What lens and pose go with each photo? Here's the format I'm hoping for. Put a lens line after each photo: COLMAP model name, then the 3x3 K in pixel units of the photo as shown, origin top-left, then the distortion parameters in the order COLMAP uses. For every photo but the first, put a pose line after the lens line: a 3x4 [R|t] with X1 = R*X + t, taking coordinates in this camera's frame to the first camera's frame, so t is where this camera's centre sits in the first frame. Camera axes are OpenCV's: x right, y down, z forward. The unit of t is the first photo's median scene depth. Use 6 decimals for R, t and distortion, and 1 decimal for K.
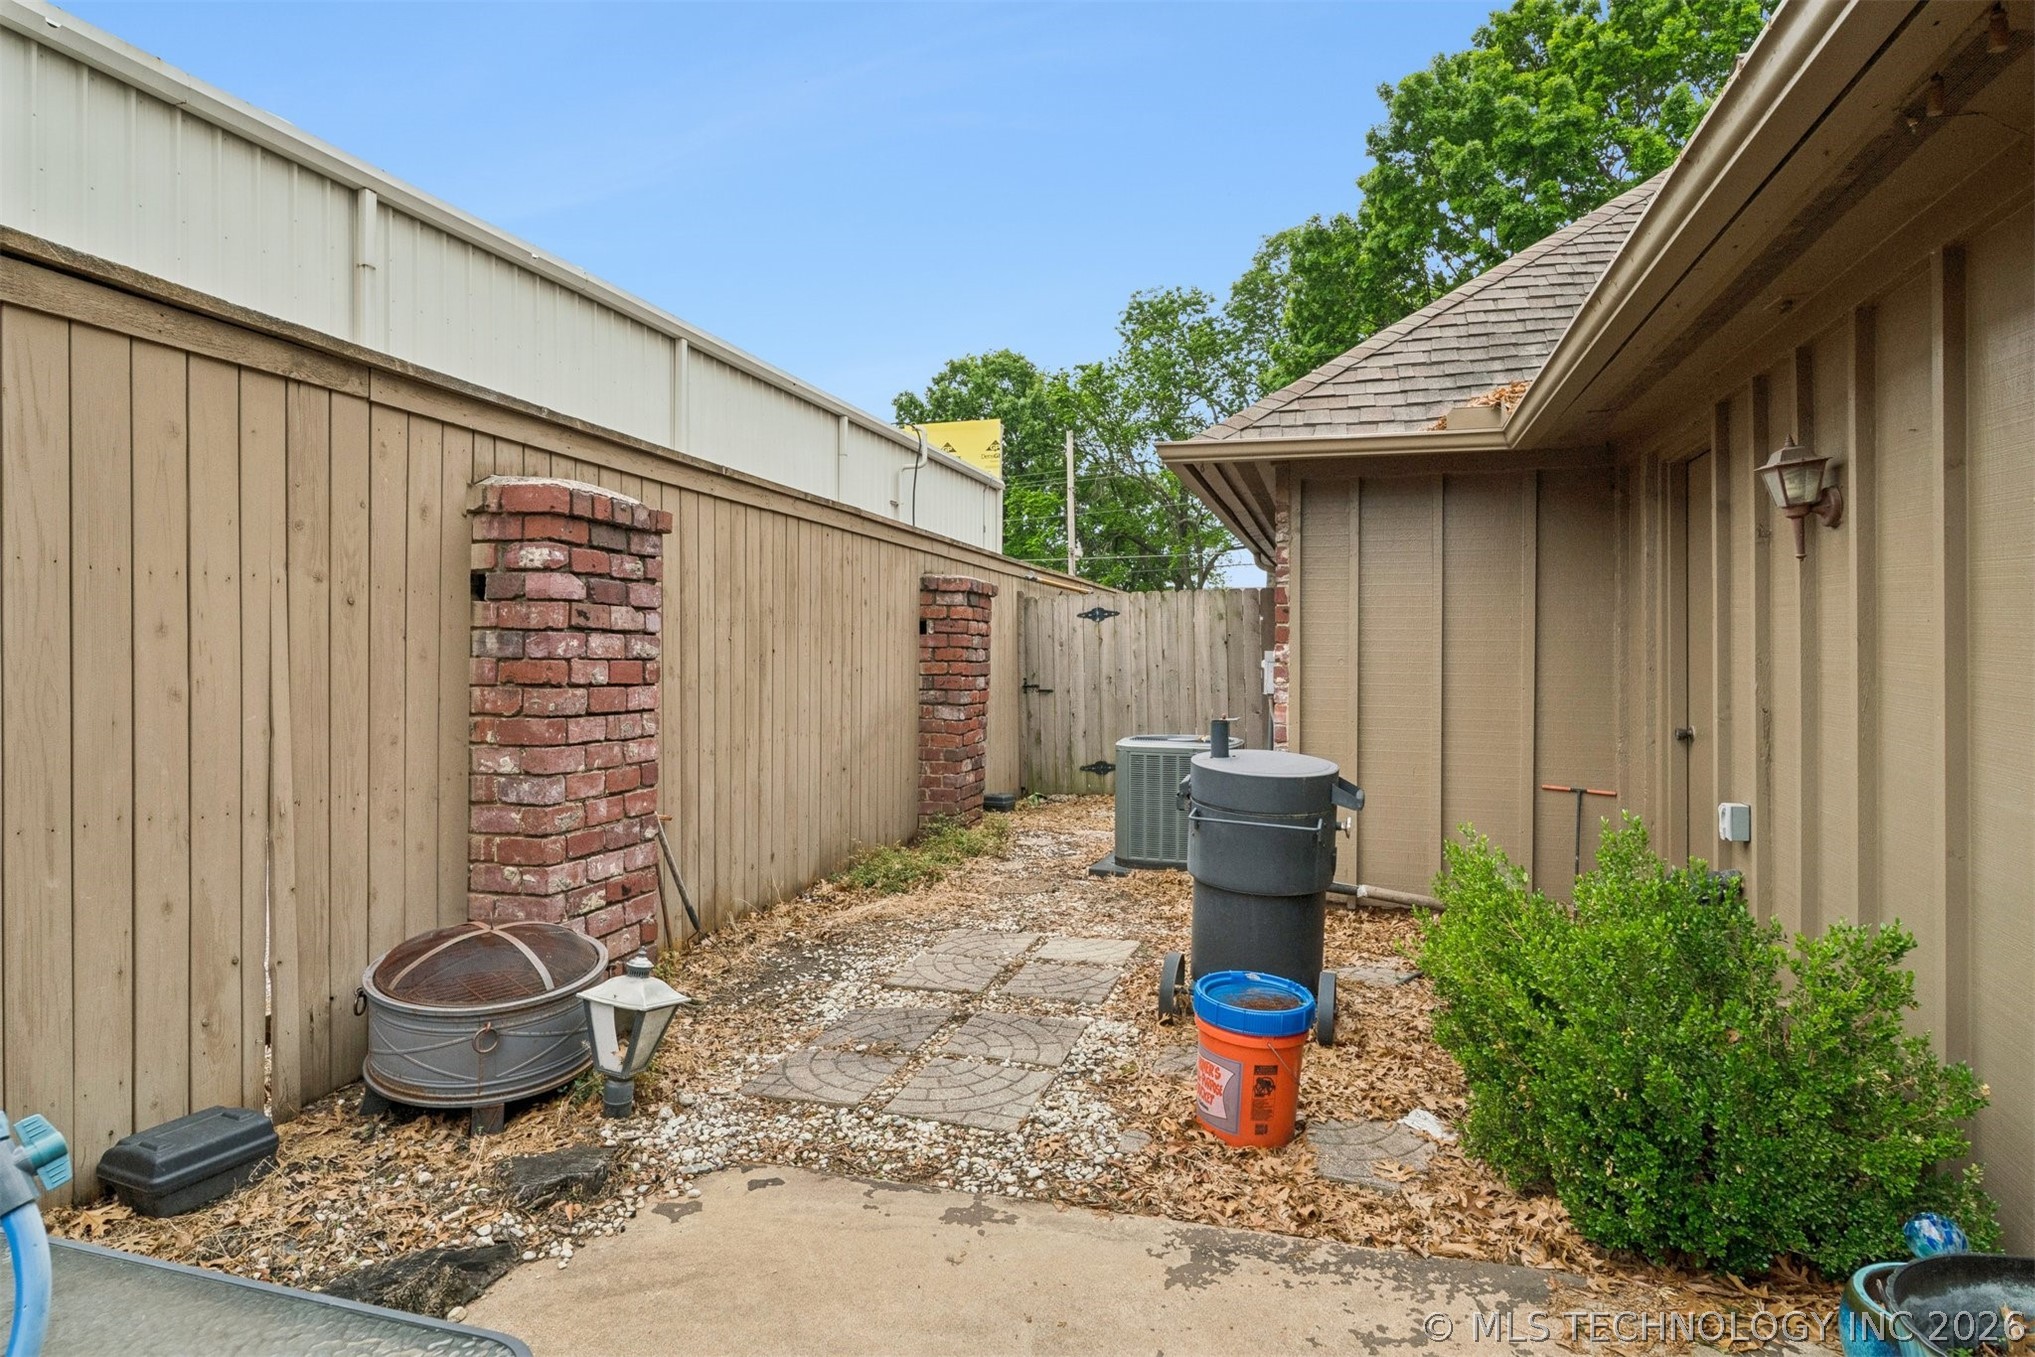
lens RADIAL K [[1082.6, 0, 1018.3], [0, 1082.6, 665.9], [0, 0, 1]] dist [-0.003072, -0.001175]
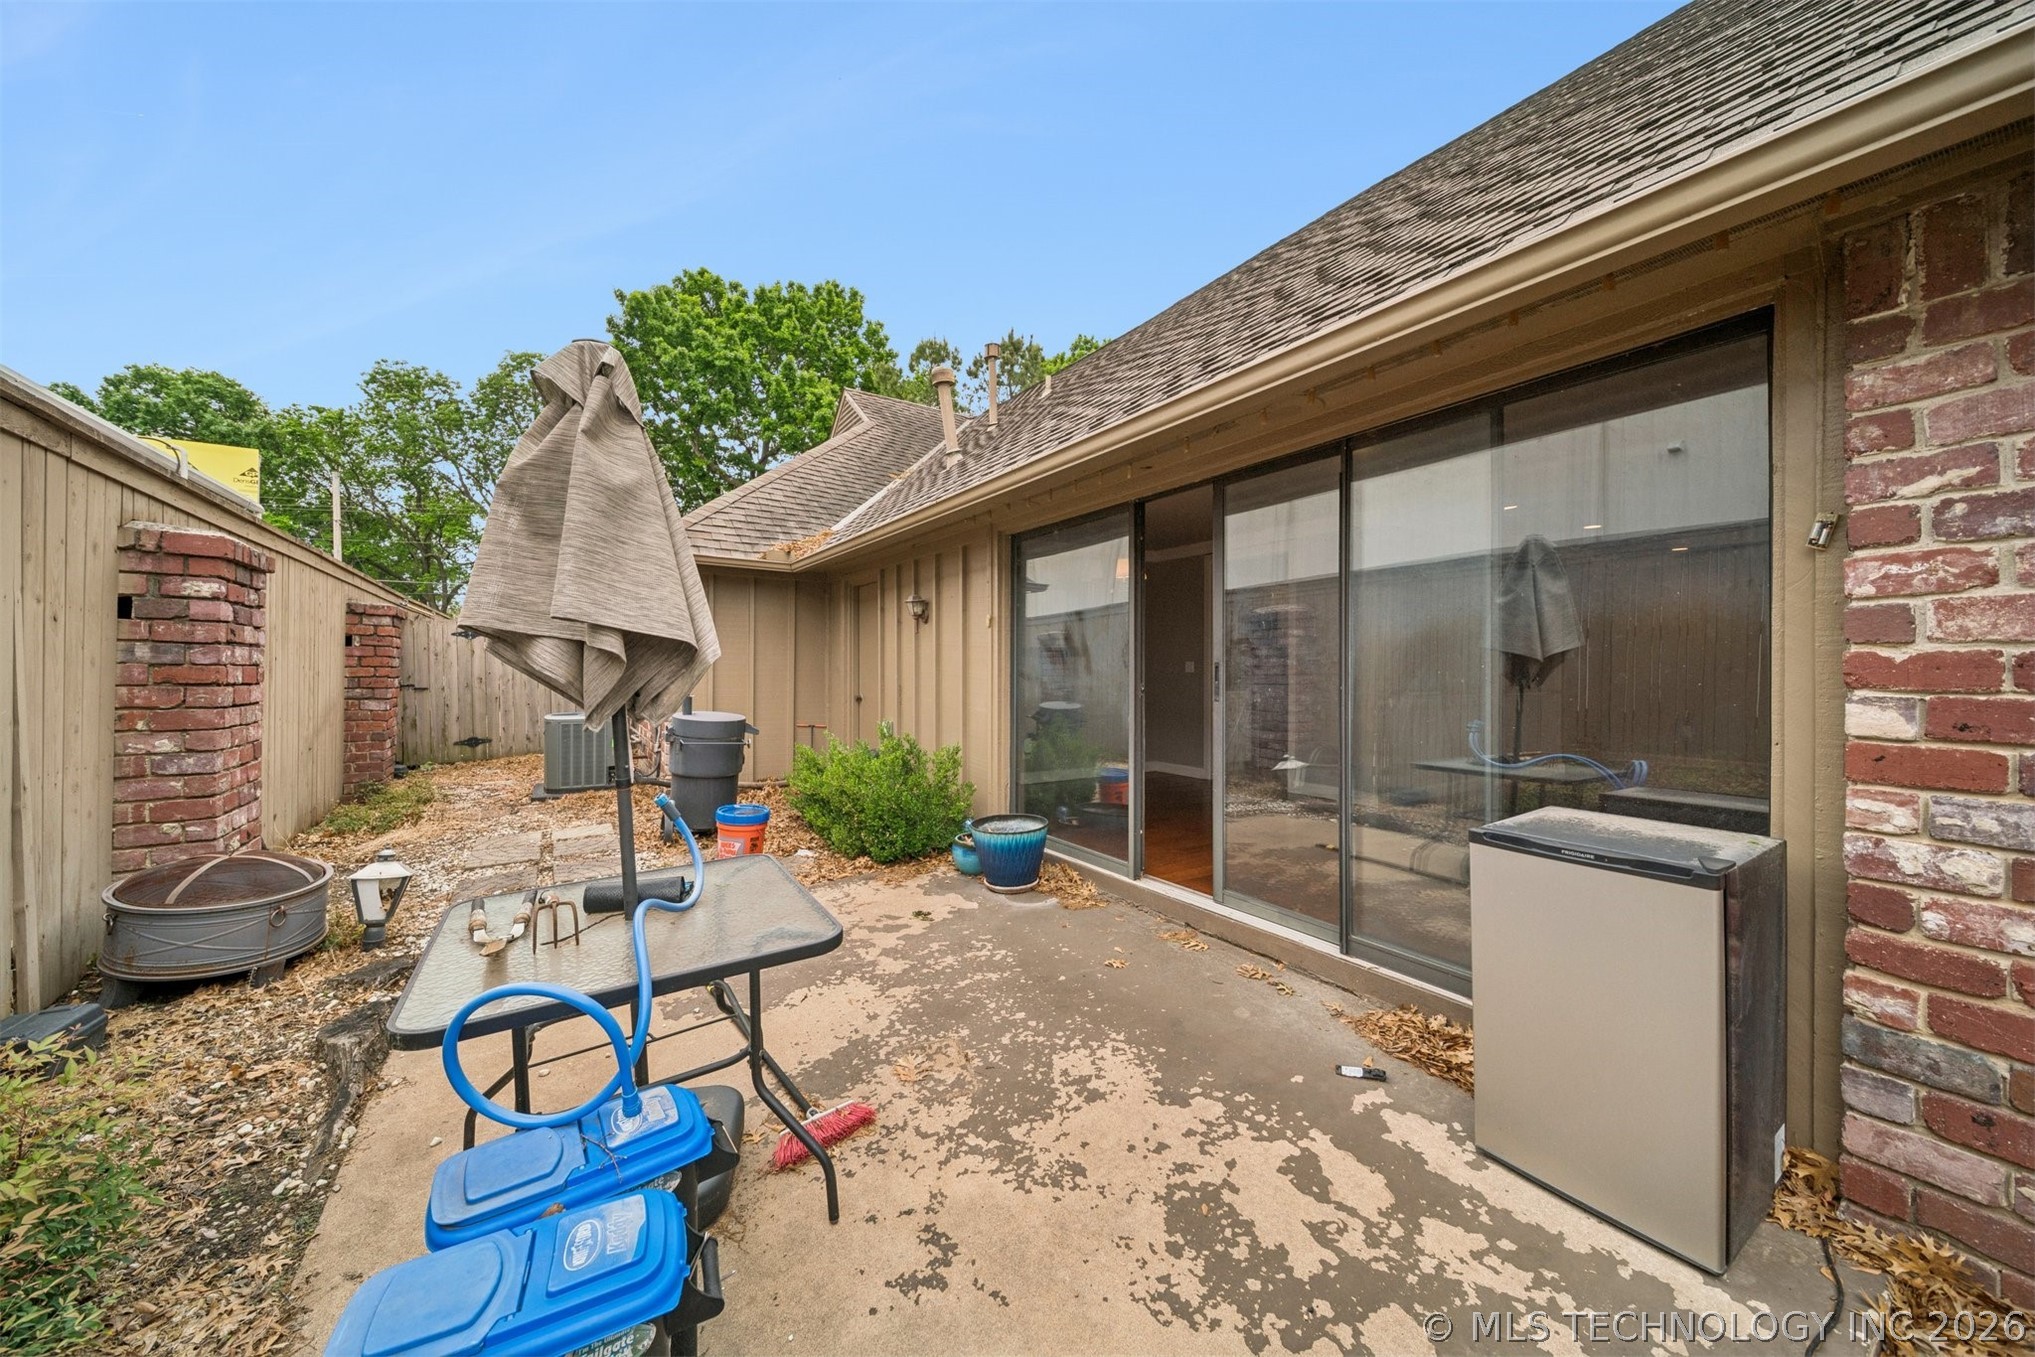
lens RADIAL K [[711.1, 0, 1002.2], [0, 711.1, 680.1], [0, 0, 1]] dist [-0.001247, 0.000029]
pose [[0.640041, -0.011253, 0.768258, -0.360780], [0.000812, 0.999902, 0.013969, 0.000776], [-0.768340, -0.008317, 0.639988, -0.243074]]
